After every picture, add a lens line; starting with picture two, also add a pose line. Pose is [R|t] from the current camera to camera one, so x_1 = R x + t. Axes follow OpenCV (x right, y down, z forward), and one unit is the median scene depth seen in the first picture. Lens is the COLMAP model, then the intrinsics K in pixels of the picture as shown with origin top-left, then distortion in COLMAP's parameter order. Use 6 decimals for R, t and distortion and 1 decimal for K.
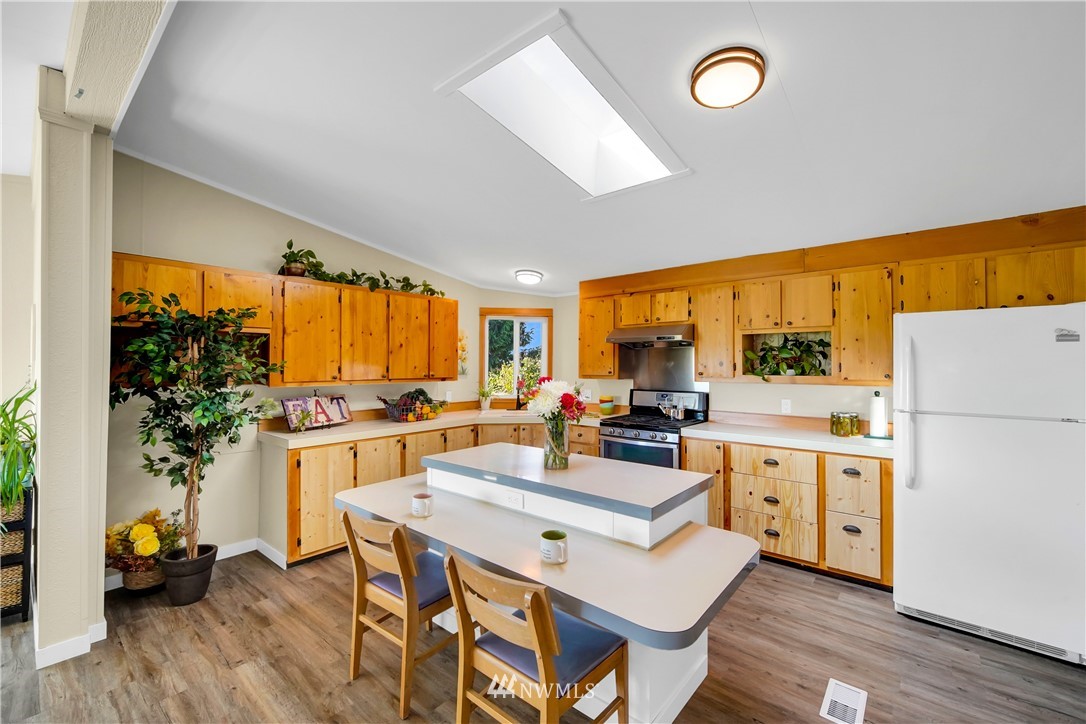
lens RADIAL K [[448.4, 0, 541.6], [0, 448.4, 359.5], [0, 0, 1]] dist [-0.002364, -0.001547]
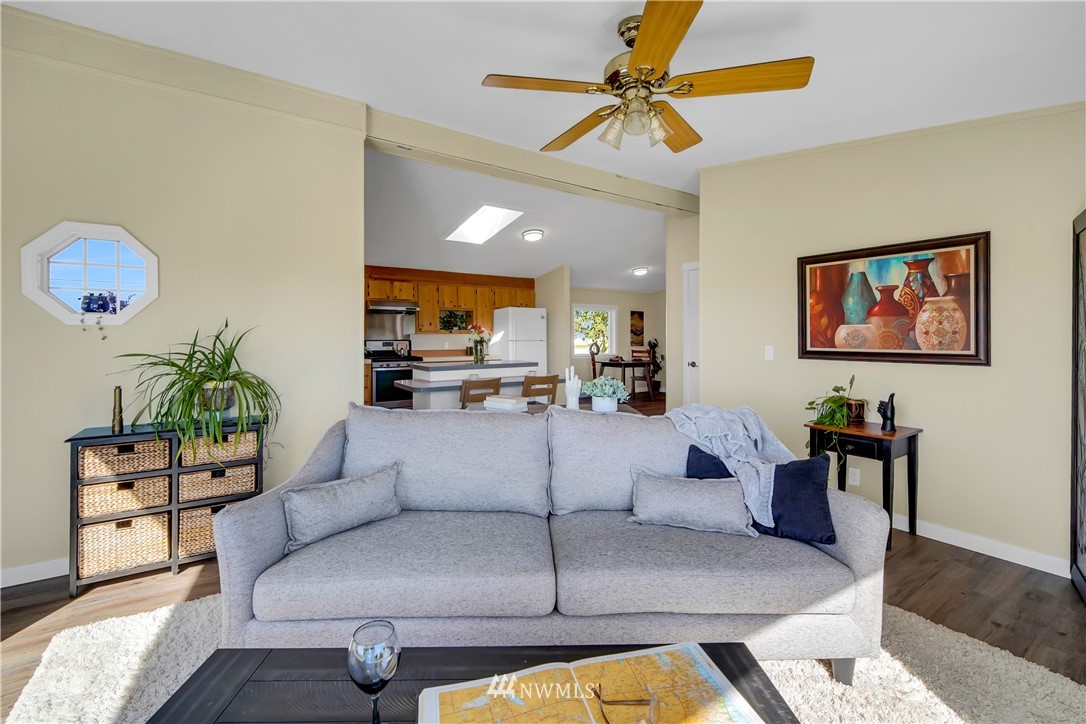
lens RADIAL K [[448.4, 0, 523.7], [0, 448.4, 336.7], [0, 0, 1]] dist [-0.002364, -0.001547]
pose [[0.295016, -0.000072, 0.955492, -1.430970], [-0.011228, 0.999931, 0.003542, 0.056661], [-0.955426, -0.011773, 0.294995, 0.049805]]
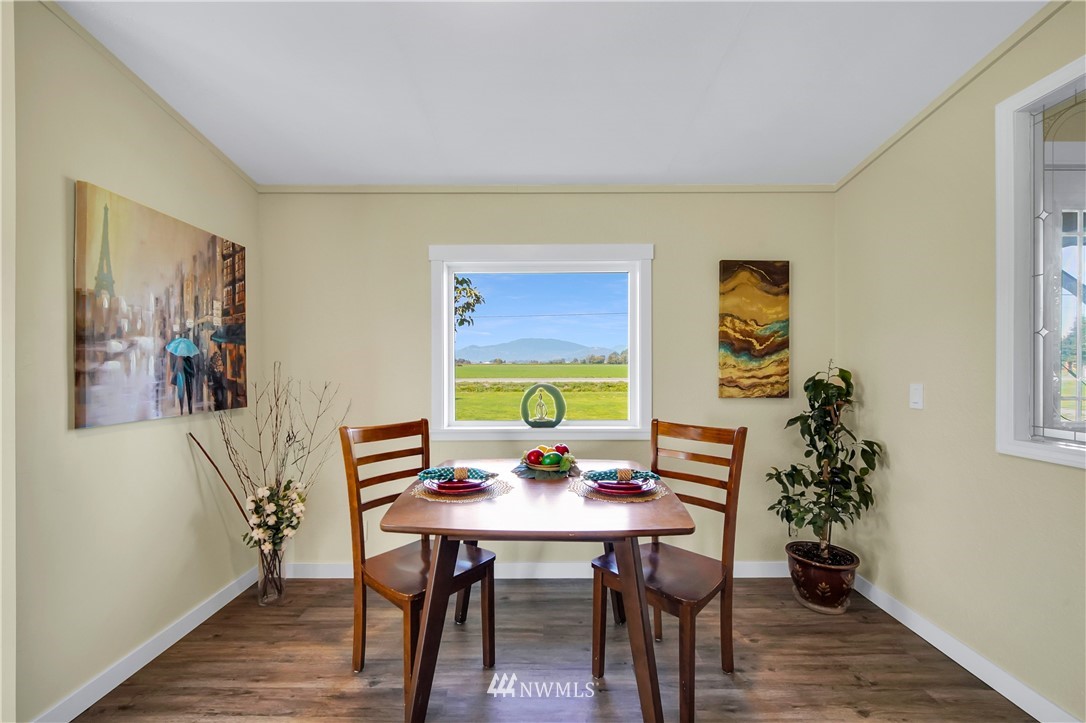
lens RADIAL K [[448.4, 0, 545.6], [0, 448.4, 370.8], [0, 0, 1]] dist [-0.002364, -0.001547]
pose [[0.760301, -0.012984, 0.649441, 0.838992], [-0.002678, 0.999729, 0.023123, 0.058804], [-0.649565, -0.019319, 0.760060, -0.134440]]
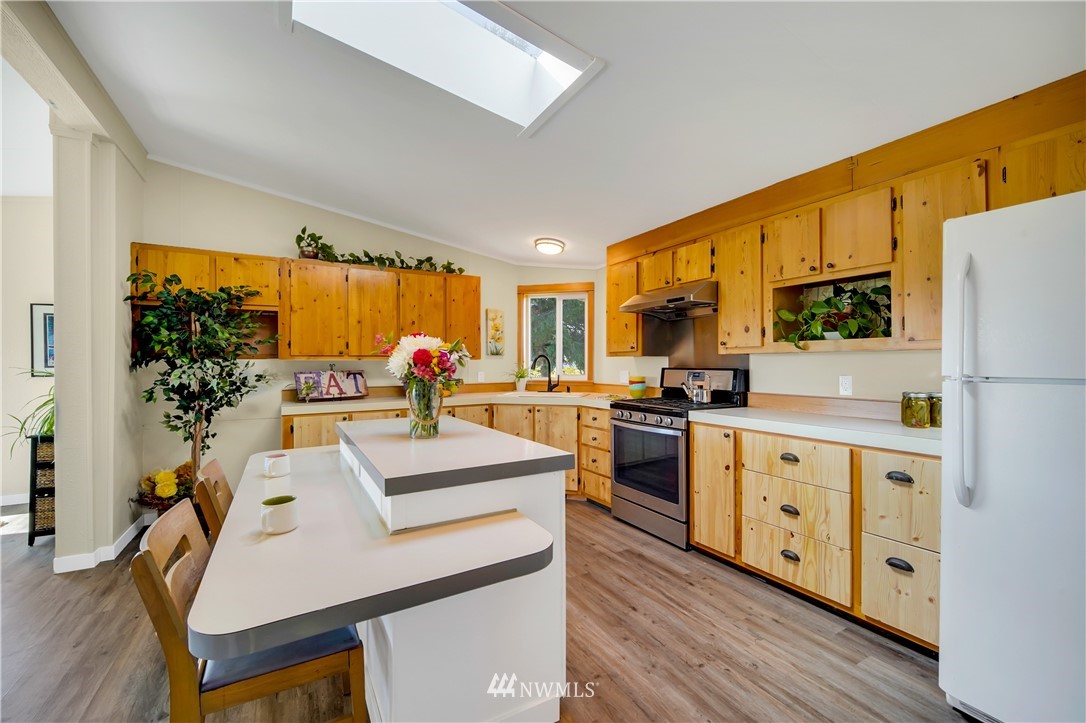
lens RADIAL K [[448.4, 0, 542.4], [0, 448.4, 360.0], [0, 0, 1]] dist [-0.002364, -0.001547]
pose [[0.940509, -0.007479, -0.339686, 0.357542], [0.009416, 0.999947, 0.004056, 0.060520], [0.339637, -0.007013, 0.940530, 0.174232]]
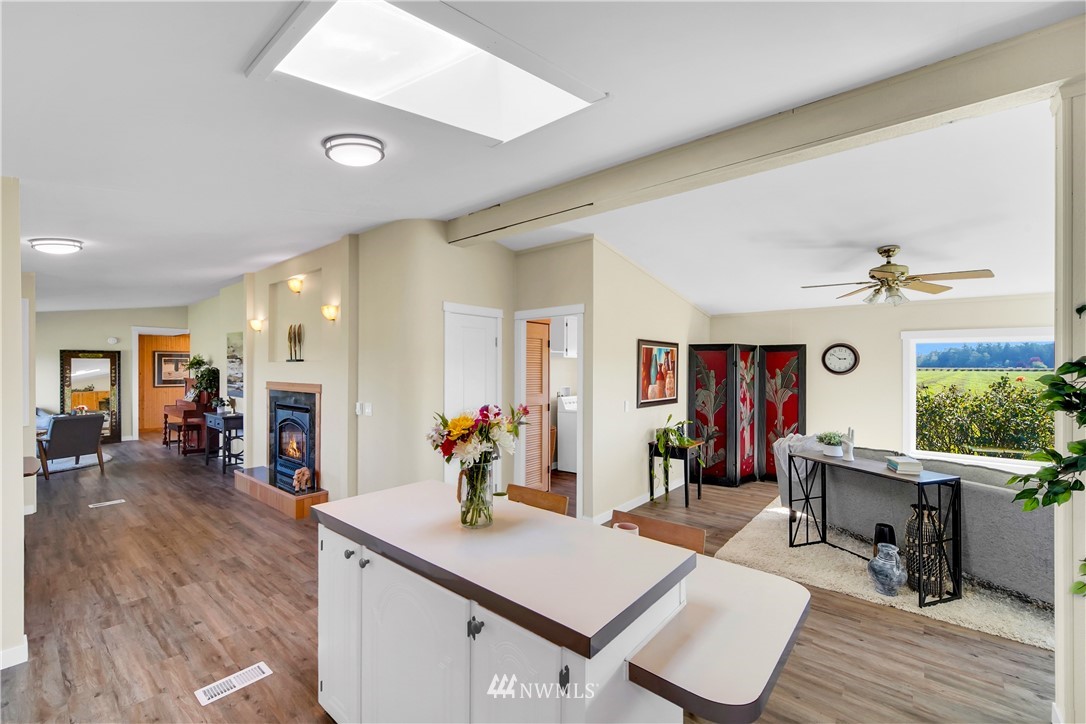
lens RADIAL K [[448.4, 0, 540.7], [0, 448.4, 365.7], [0, 0, 1]] dist [-0.002364, -0.001547]
pose [[-0.999925, -0.003586, -0.011709, -0.040377], [-0.003445, 0.999922, -0.012046, -0.013455], [0.011751, -0.012005, -0.999859, 1.157129]]
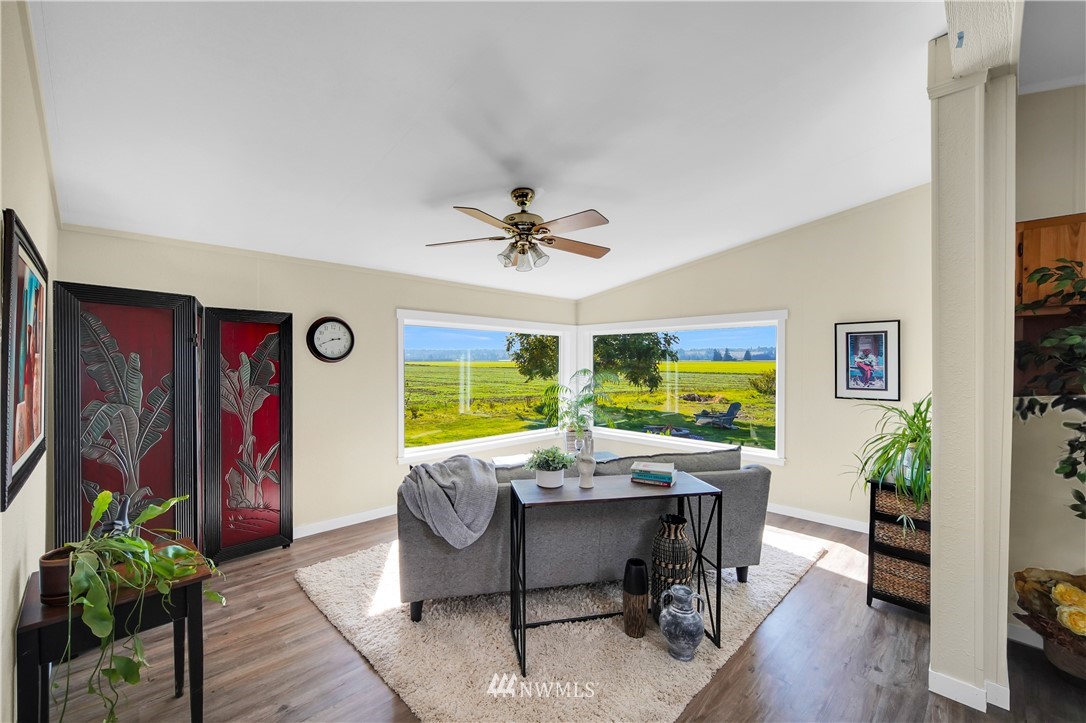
lens RADIAL K [[448.4, 0, 538.0], [0, 448.4, 363.7], [0, 0, 1]] dist [-0.002364, -0.001547]
pose [[-0.091073, 0.001856, -0.995843, -0.076225], [0.007254, 0.999973, 0.001200, 0.001726], [0.995818, -0.007114, -0.091084, 0.162520]]
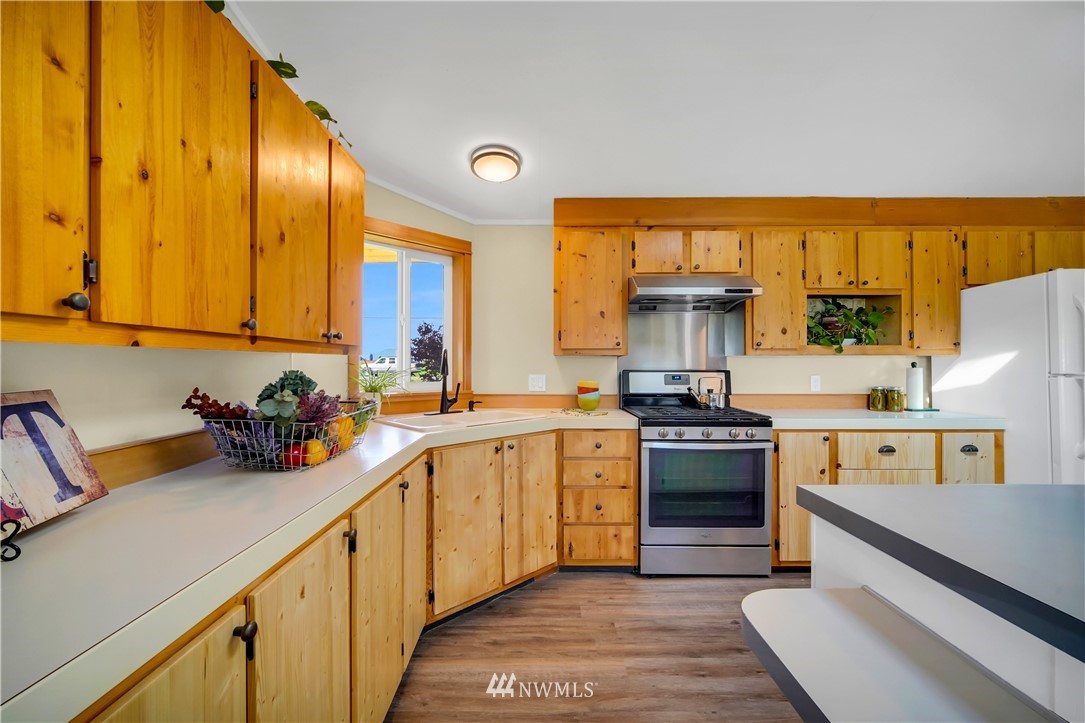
lens RADIAL K [[448.0, 0, 541.5], [0, 448.0, 364.3], [0, 0, 1]] dist [-0.002364, -0.001547]
pose [[0.761963, -0.000999, 0.647620, -0.447749], [-0.008196, 0.999904, 0.011186, 0.066679], [-0.647569, -0.013831, 0.761881, 0.737530]]
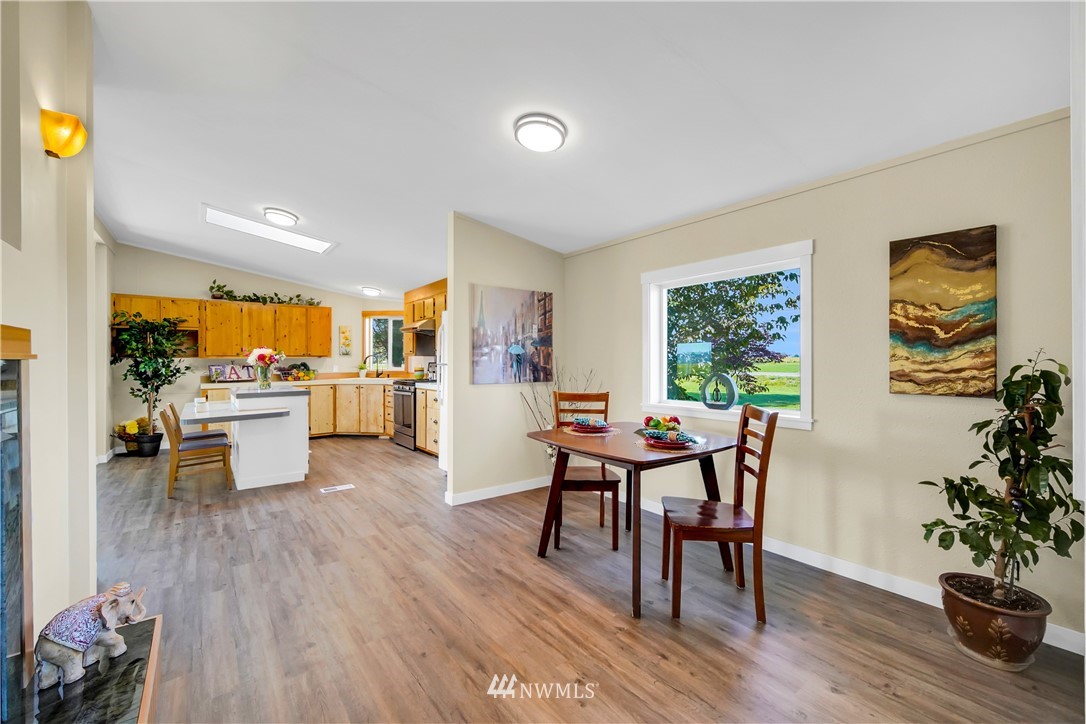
lens RADIAL K [[448.4, 0, 539.9], [0, 448.4, 359.6], [0, 0, 1]] dist [-0.002364, -0.001547]
pose [[0.976392, -0.006374, -0.215912, 1.169984], [0.008634, 0.999917, 0.009523, 0.058964], [0.215833, -0.011162, 0.976366, -0.527980]]
